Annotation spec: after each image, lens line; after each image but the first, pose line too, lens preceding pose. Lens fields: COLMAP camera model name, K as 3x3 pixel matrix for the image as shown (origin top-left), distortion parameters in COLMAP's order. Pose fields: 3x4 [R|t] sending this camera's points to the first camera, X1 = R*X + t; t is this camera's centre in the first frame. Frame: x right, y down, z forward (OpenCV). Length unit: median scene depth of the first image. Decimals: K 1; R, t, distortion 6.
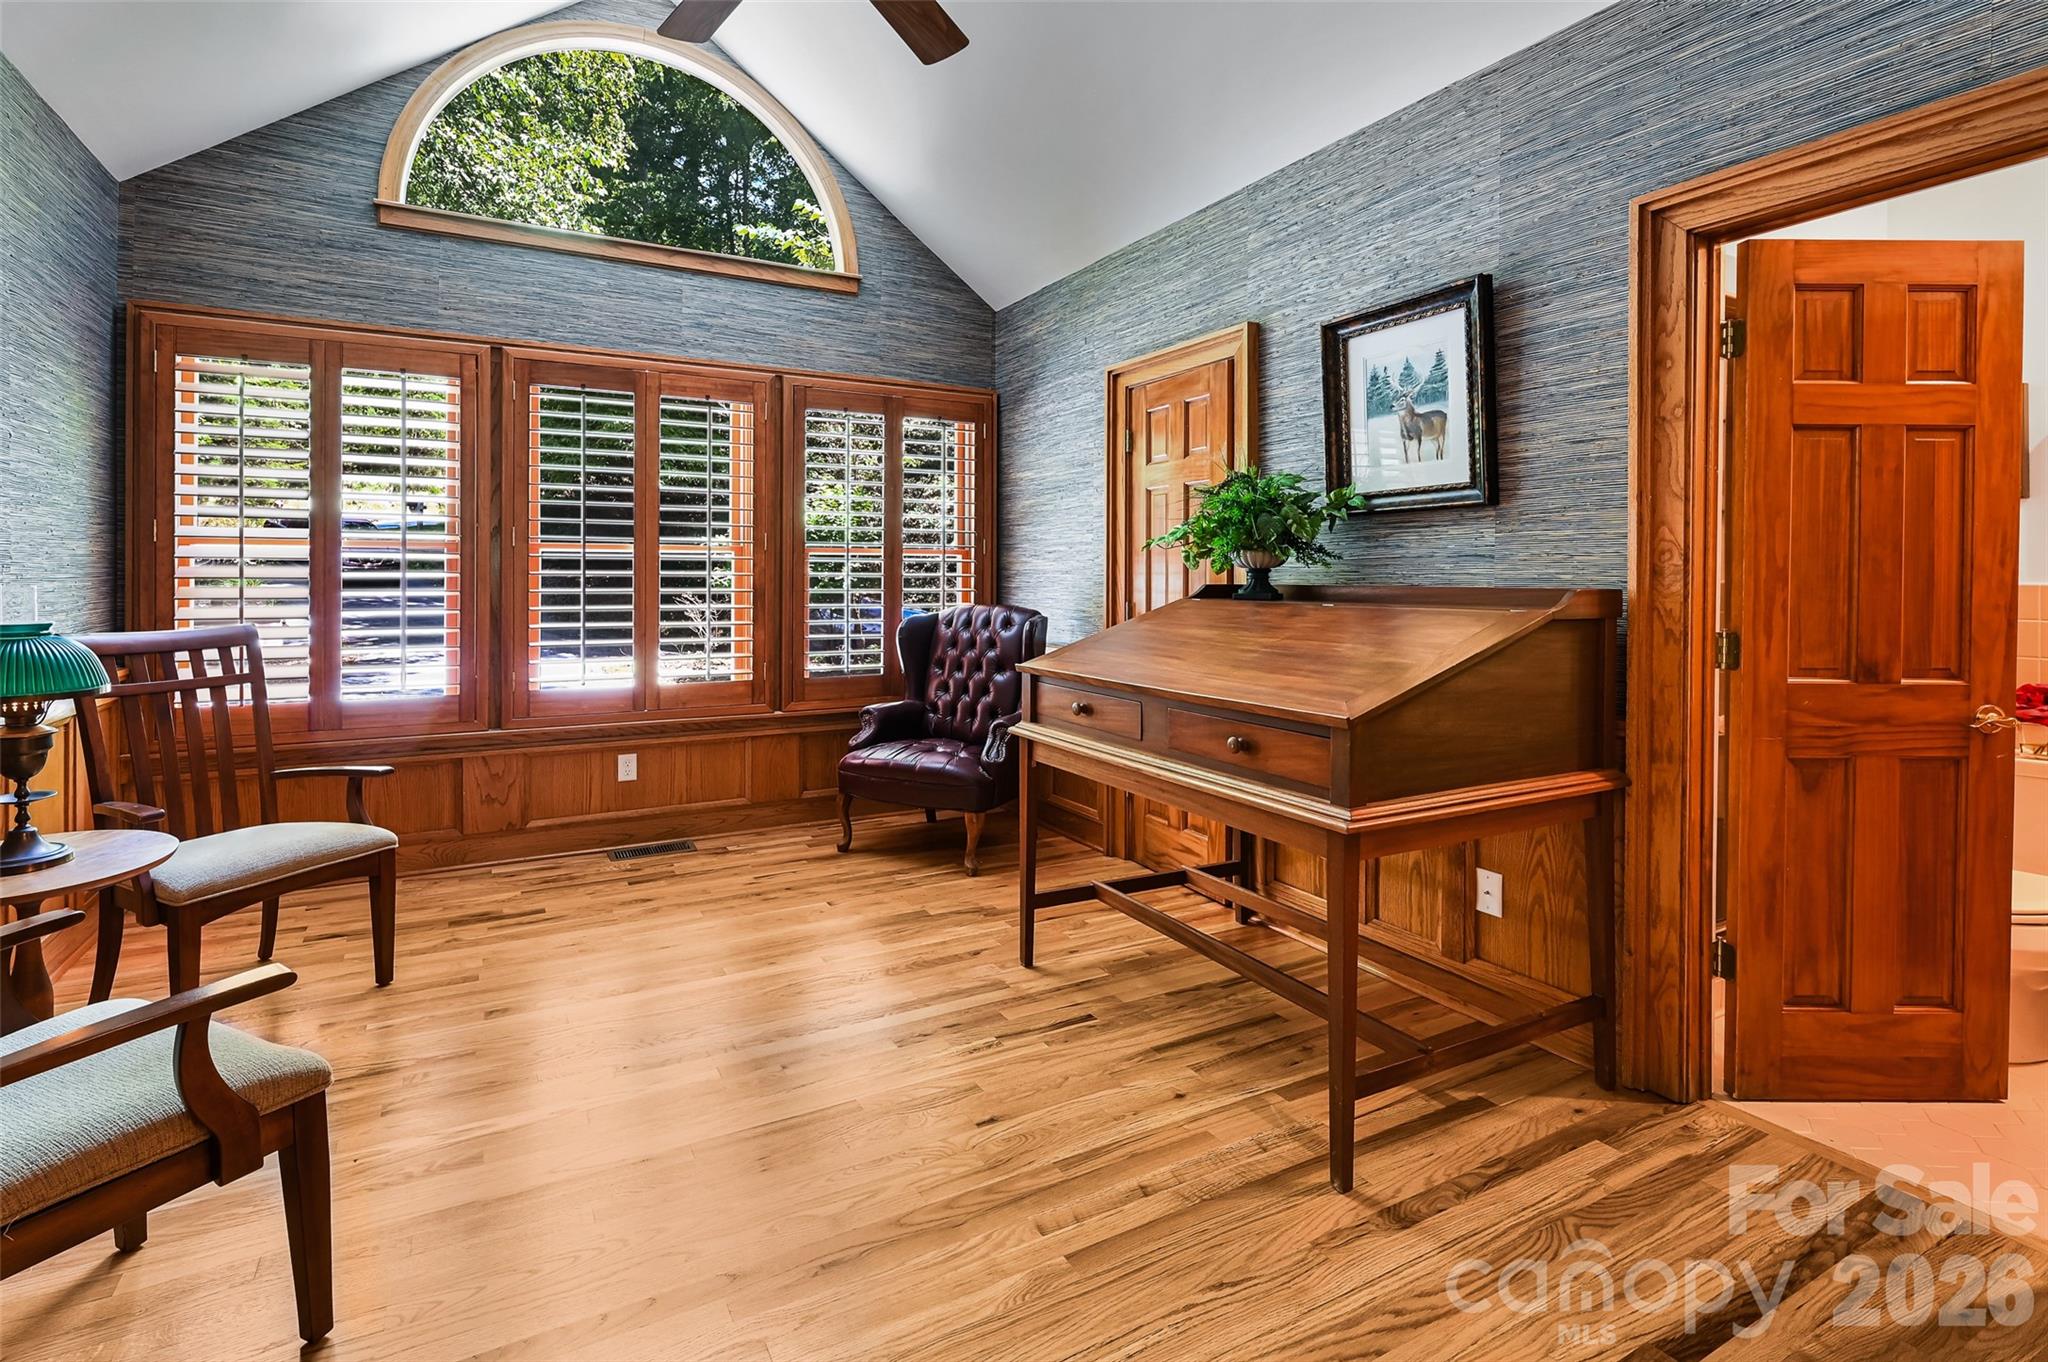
lens RADIAL K [[990.6, 0, 1020.3], [0, 990.6, 581.4], [0, 0, 1]] dist [0.000539, 0.000040]
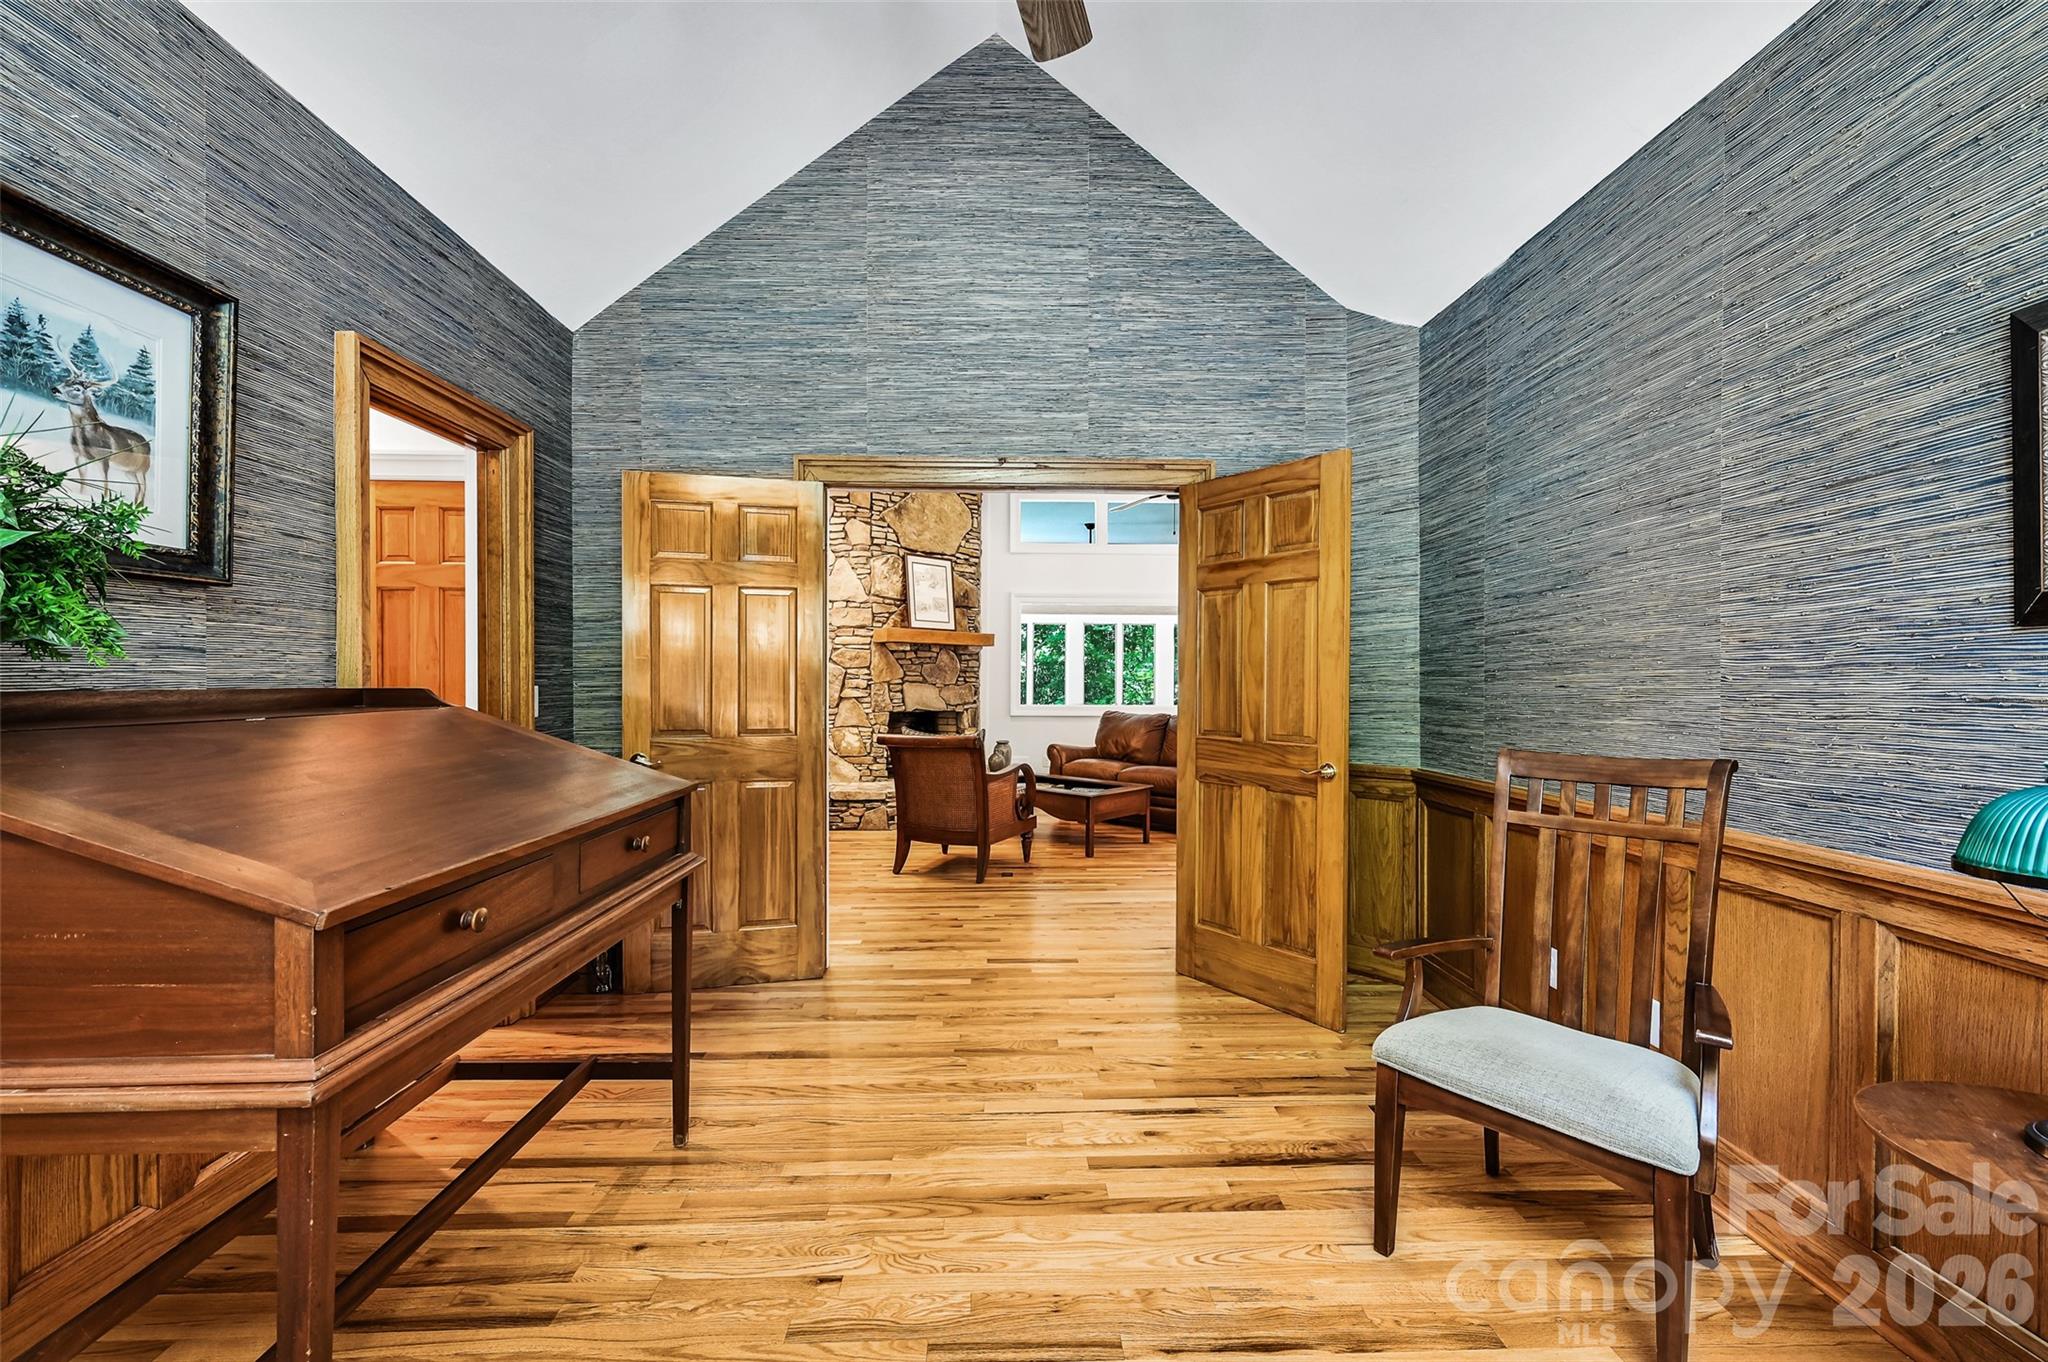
lens RADIAL K [[842.4, 0, 1021.2], [0, 842.4, 692.1], [0, 0, 1]] dist [-0.000218, -0.000036]
pose [[-0.885664, -0.013678, 0.464126, -0.318096], [-0.004576, 0.999775, 0.020731, -0.006612], [-0.464305, 0.016237, -0.885527, 0.995421]]
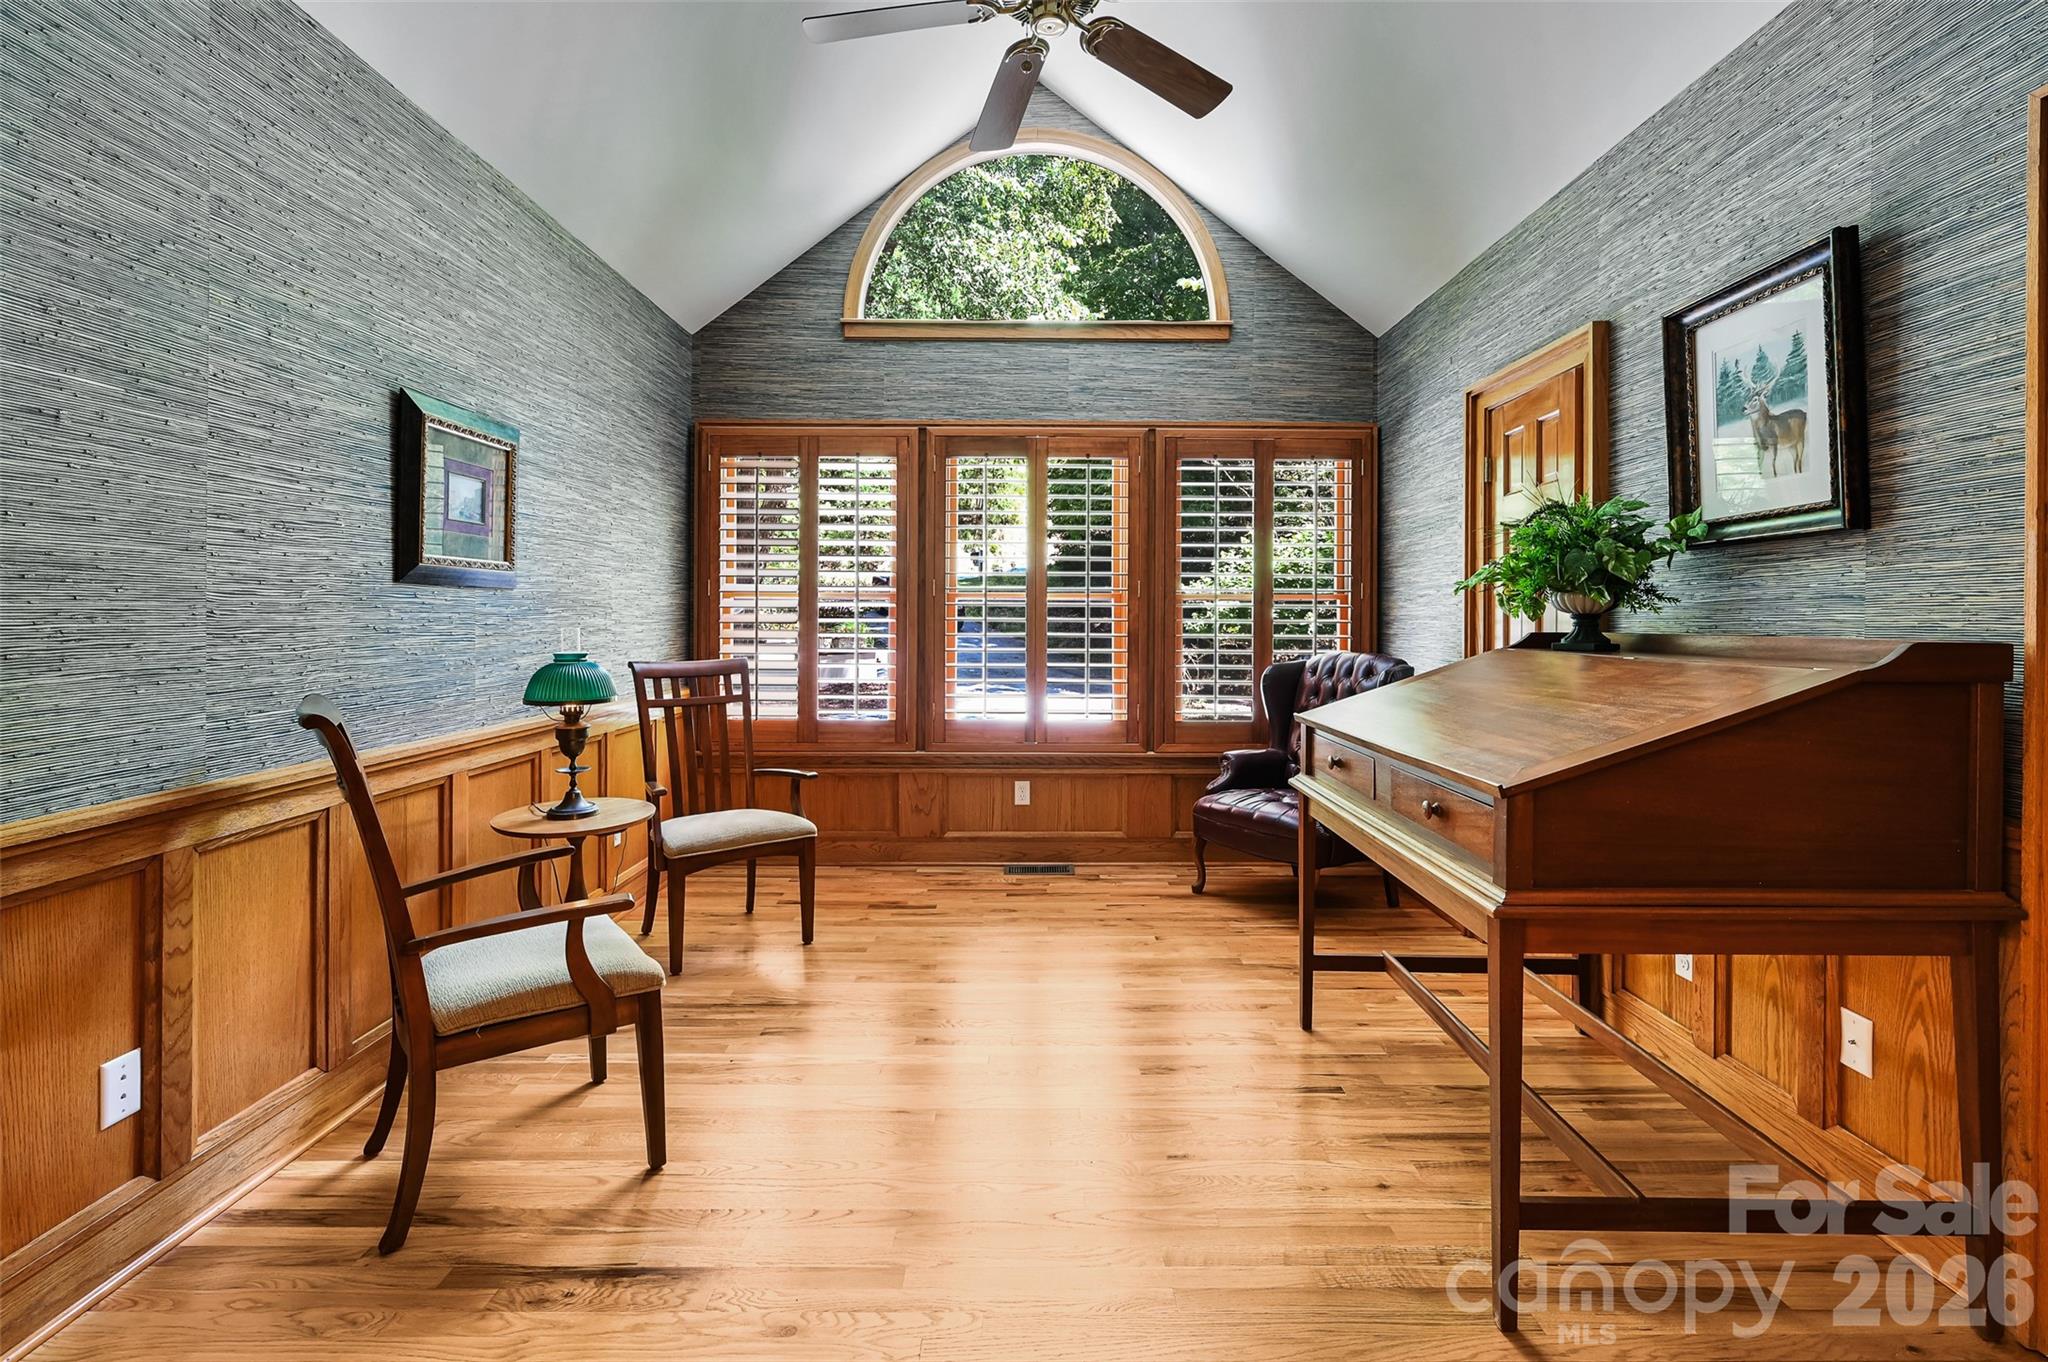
lens RADIAL K [[1021.2, 0, 1025.8], [0, 1021.2, 624.7], [0, 0, 1]] dist [-0.000123, 0.000457]
pose [[0.866135, 0.002872, -0.499803, 0.241334], [-0.003942, 0.999992, -0.001086, -0.000978], [0.499795, 0.002910, 0.866139, 0.005983]]
